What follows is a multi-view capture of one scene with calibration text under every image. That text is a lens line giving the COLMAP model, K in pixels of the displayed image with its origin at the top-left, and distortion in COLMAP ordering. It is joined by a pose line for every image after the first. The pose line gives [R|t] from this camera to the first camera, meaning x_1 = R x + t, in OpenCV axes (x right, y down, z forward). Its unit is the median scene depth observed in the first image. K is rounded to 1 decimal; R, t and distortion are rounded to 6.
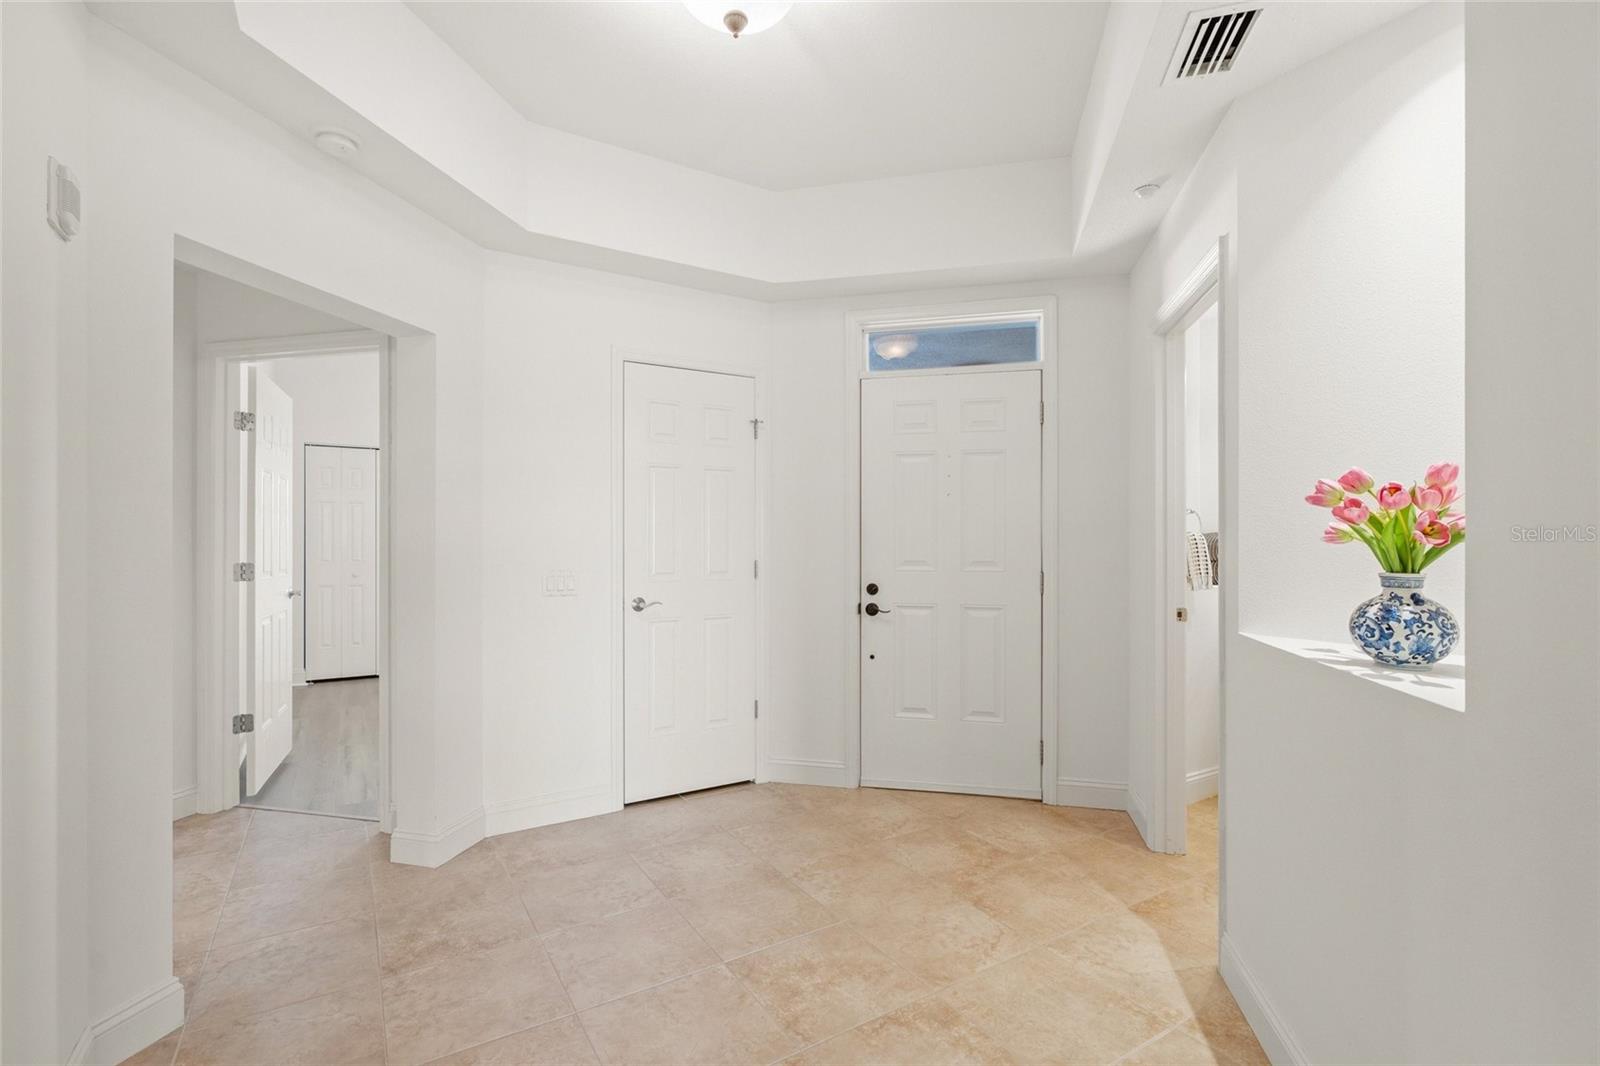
lens RADIAL K [[742.2, 0, 798.3], [0, 742.2, 537.6], [0, 0, 1]] dist [0.001899, 0.000856]
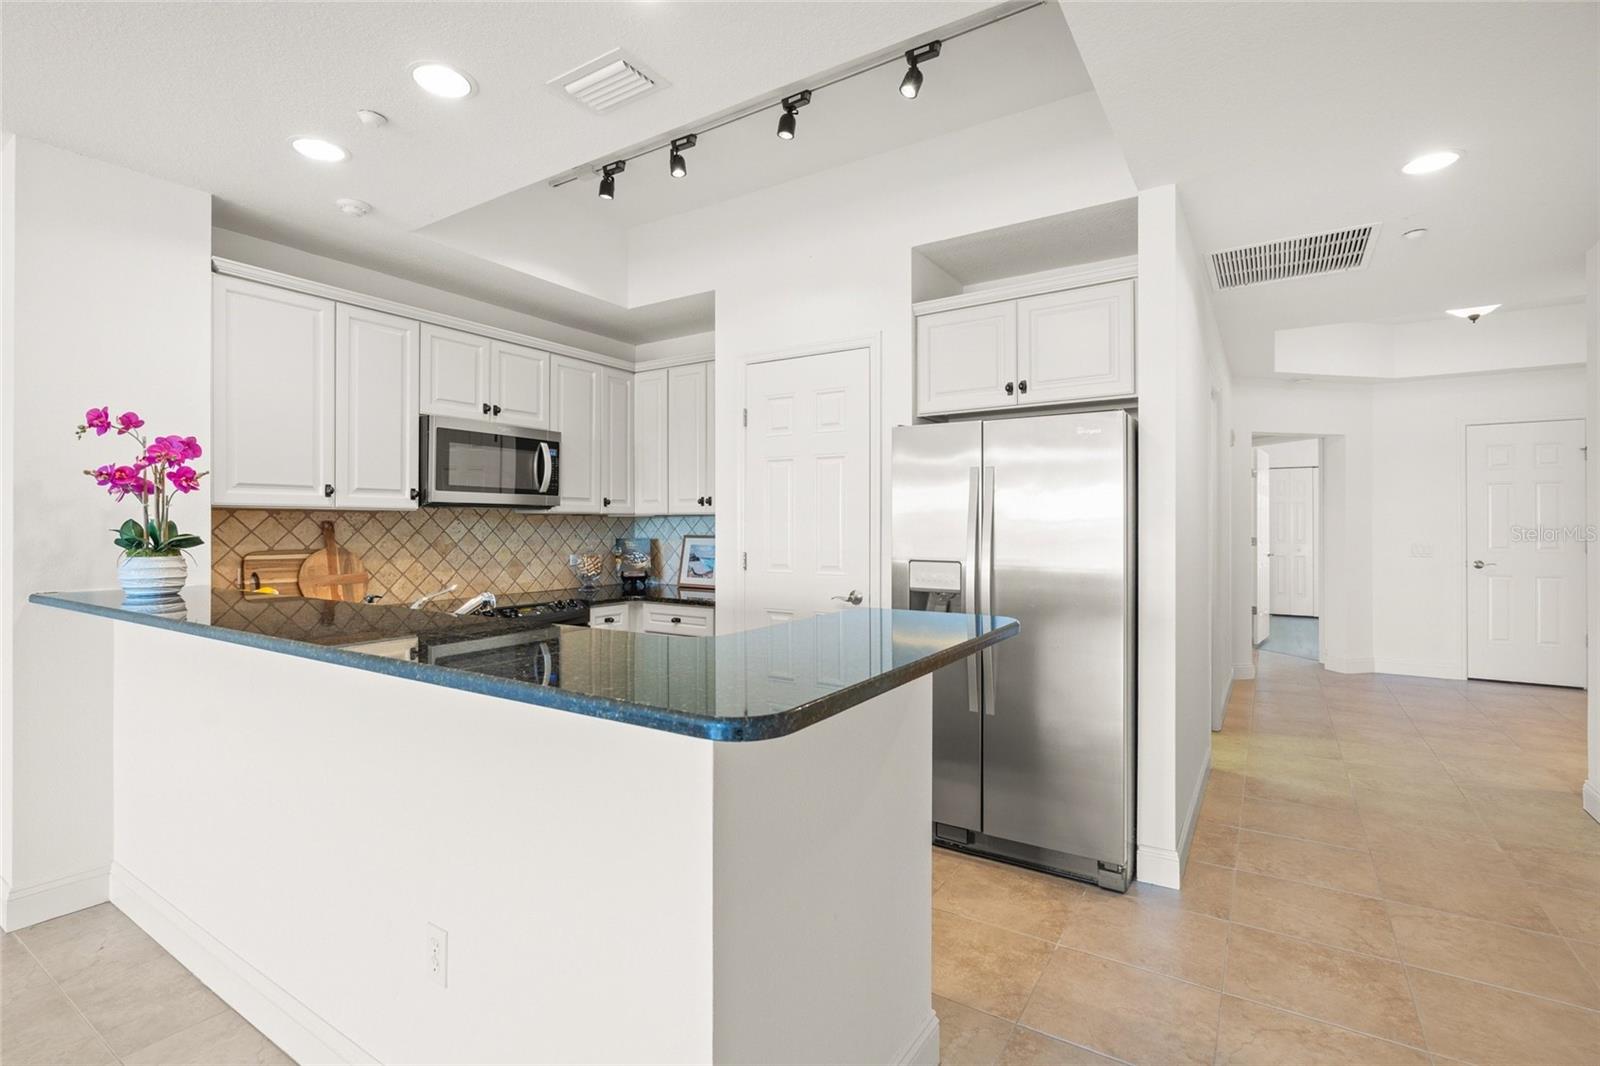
lens RADIAL K [[742.2, 0, 798.3], [0, 742.2, 537.6], [0, 0, 1]] dist [0.001899, 0.000856]
pose [[0.437659, 0.012930, -0.899048, 0.653379], [0.006818, 0.999820, 0.017699, -0.014445], [0.899115, -0.013876, 0.437492, -1.193951]]
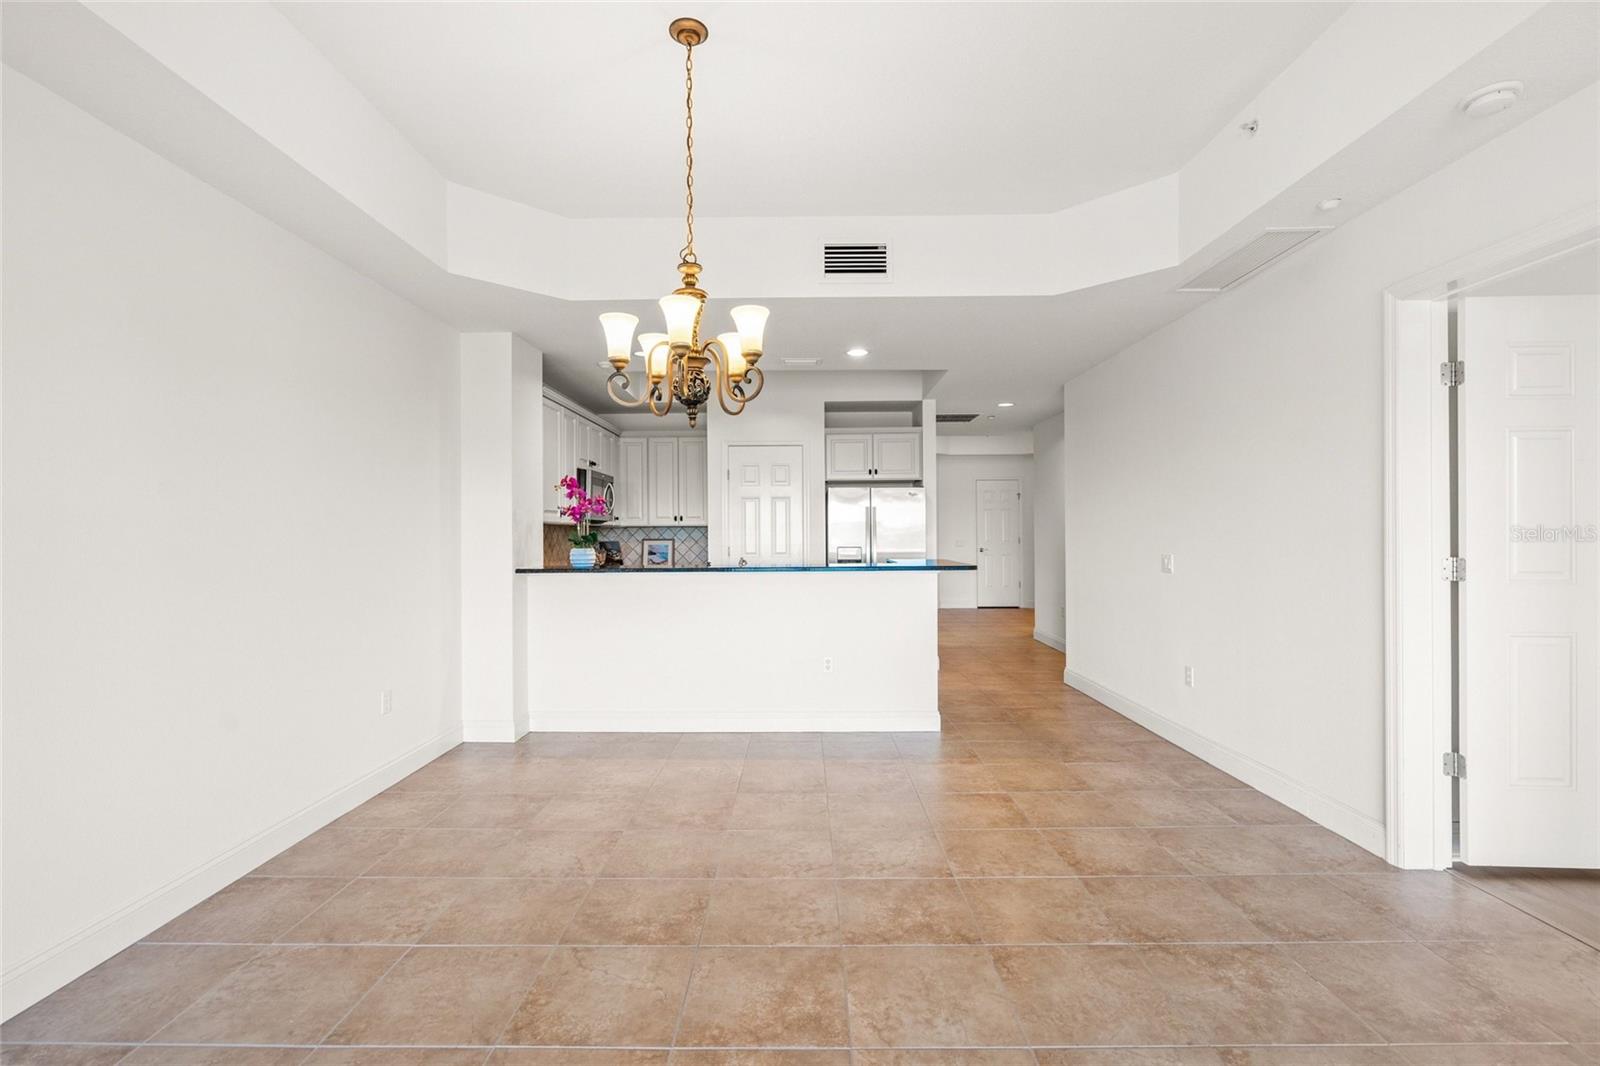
lens RADIAL K [[742.2, 0, 798.3], [0, 742.2, 537.6], [0, 0, 1]] dist [0.001899, 0.000856]
pose [[0.857567, -0.002180, -0.514368, 0.835253], [0.009635, 0.999884, 0.011826, -0.021914], [0.514282, -0.015097, 0.857488, -2.415978]]
